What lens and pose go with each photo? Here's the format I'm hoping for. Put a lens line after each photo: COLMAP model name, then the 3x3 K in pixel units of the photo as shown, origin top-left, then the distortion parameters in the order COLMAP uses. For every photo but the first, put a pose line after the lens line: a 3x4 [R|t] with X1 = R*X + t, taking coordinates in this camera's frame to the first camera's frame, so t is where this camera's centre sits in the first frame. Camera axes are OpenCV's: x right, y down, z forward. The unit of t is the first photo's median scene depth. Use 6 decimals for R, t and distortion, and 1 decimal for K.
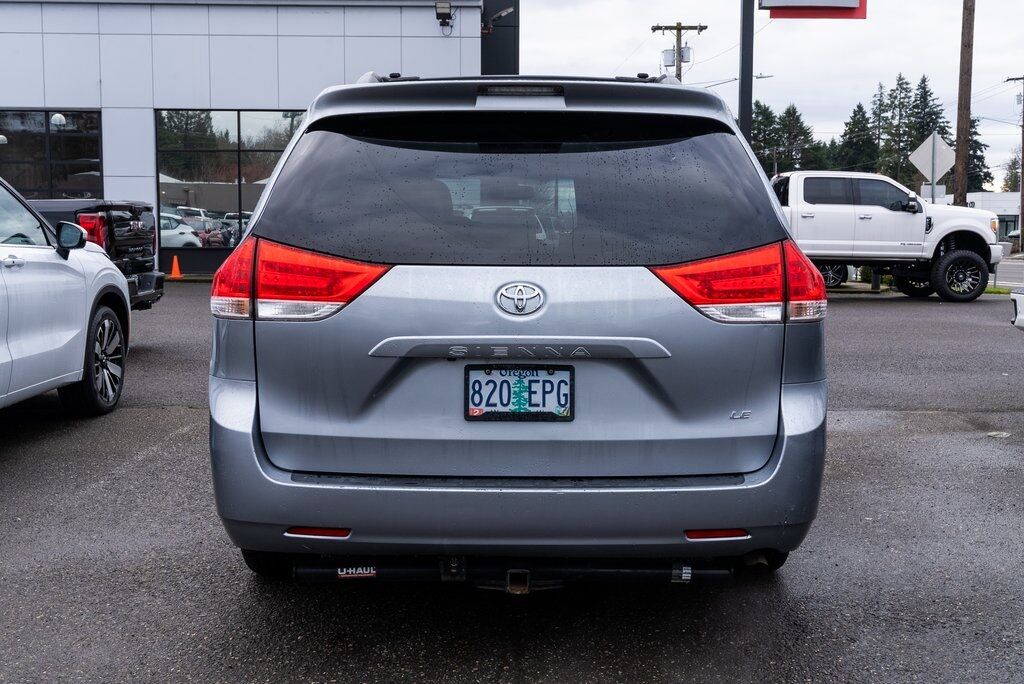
lens RADIAL K [[1137.4, 0, 507.5], [0, 1137.4, 344.7], [0, 0, 1]] dist [0.018420, 0.000000]
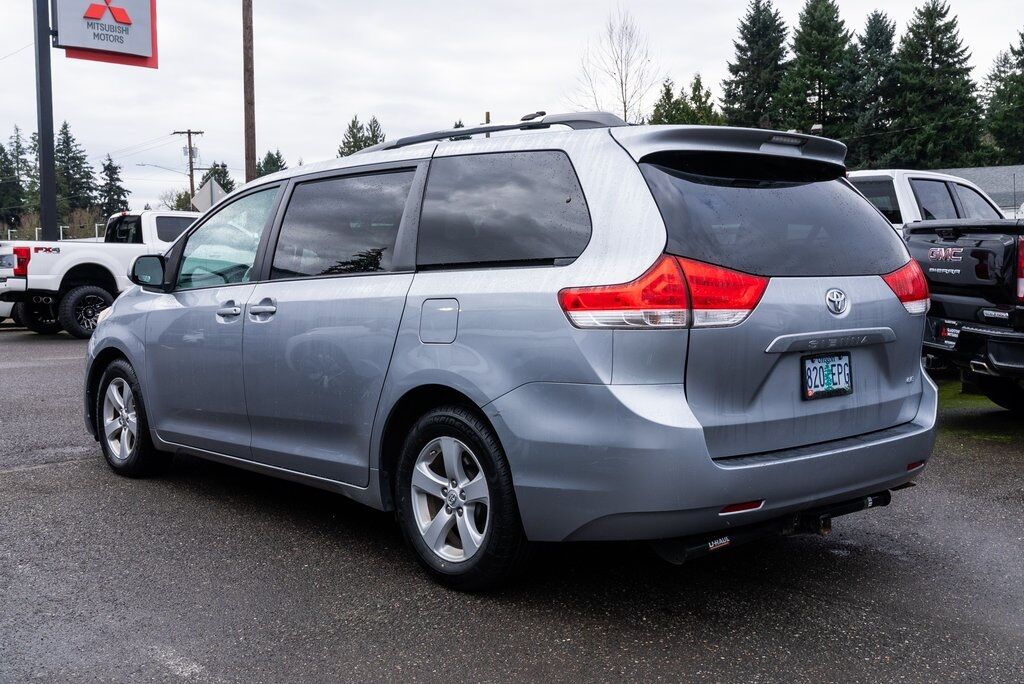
lens RADIAL K [[1097.0, 0, 508.0], [0, 1097.0, 337.0], [0, 0, 1]] dist [0.013344, 0.000000]
pose [[0.752144, -0.052147, 0.656932, -1.074692], [0.078268, 0.996877, -0.010479, -0.016100], [-0.654334, 0.059299, 0.753877, 0.298280]]
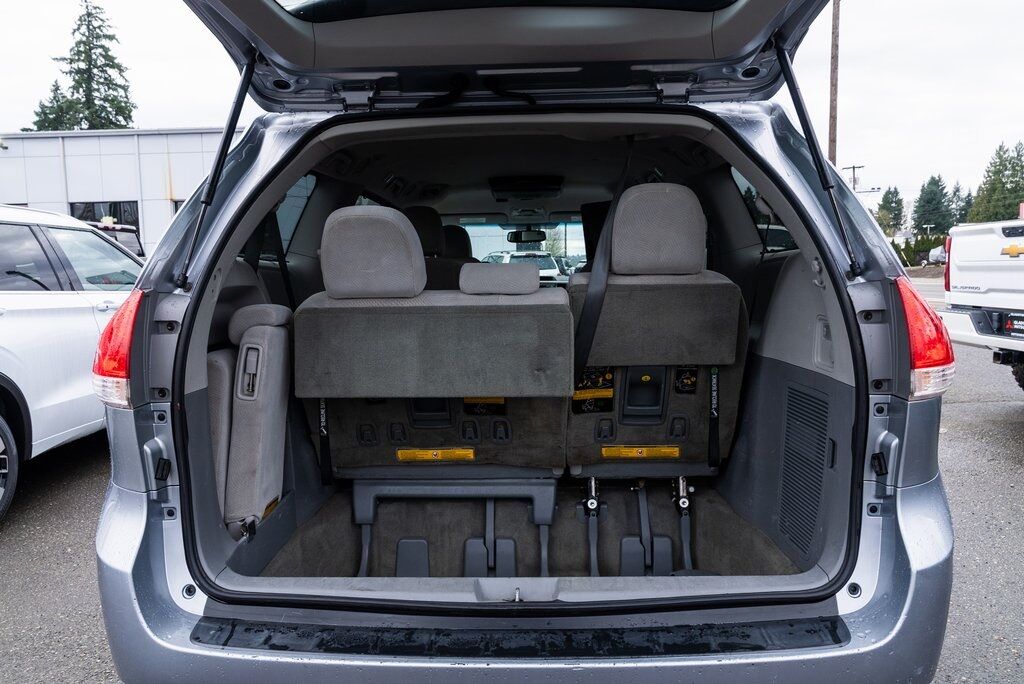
lens RADIAL K [[693.2, 0, 509.6], [0, 693.2, 342.1], [0, 0, 1]] dist [-0.027936, 0.013120]
pose [[0.998967, -0.021128, -0.040235, 0.026132], [0.021267, 0.999769, 0.003015, -0.064681], [0.040162, -0.003867, 0.999186, 0.615957]]
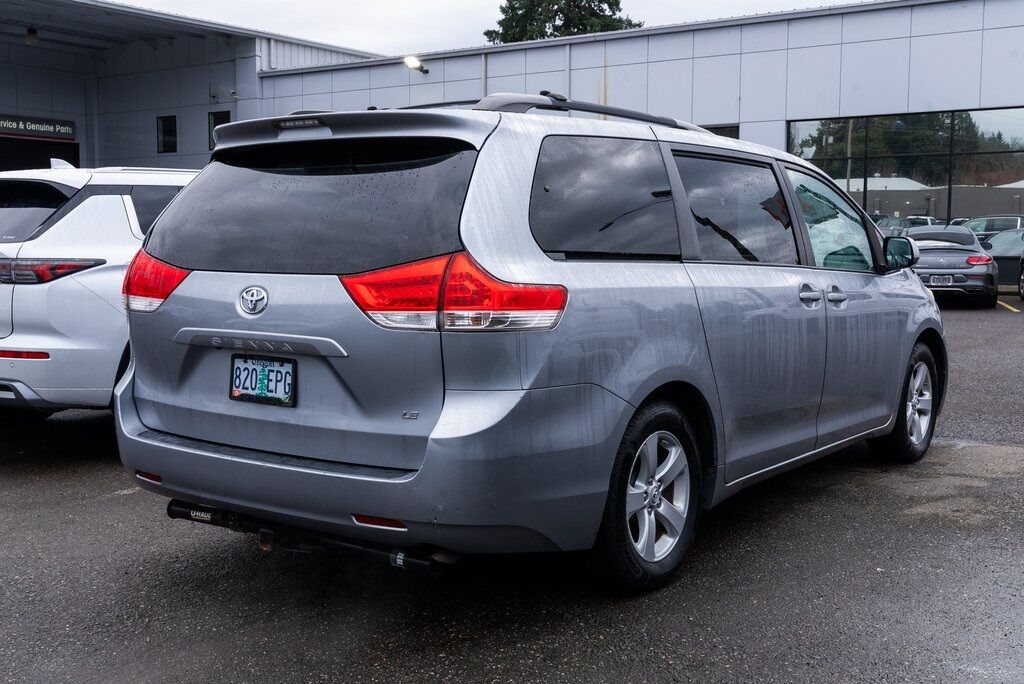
lens RADIAL K [[1137.4, 0, 514.5], [0, 1137.4, 339.8], [0, 0, 1]] dist [0.018420, 0.000000]
pose [[0.810919, 0.048786, -0.583122, 0.914477], [-0.054853, 0.998468, 0.007254, -0.022459], [0.582582, 0.026104, 0.812353, 0.187324]]
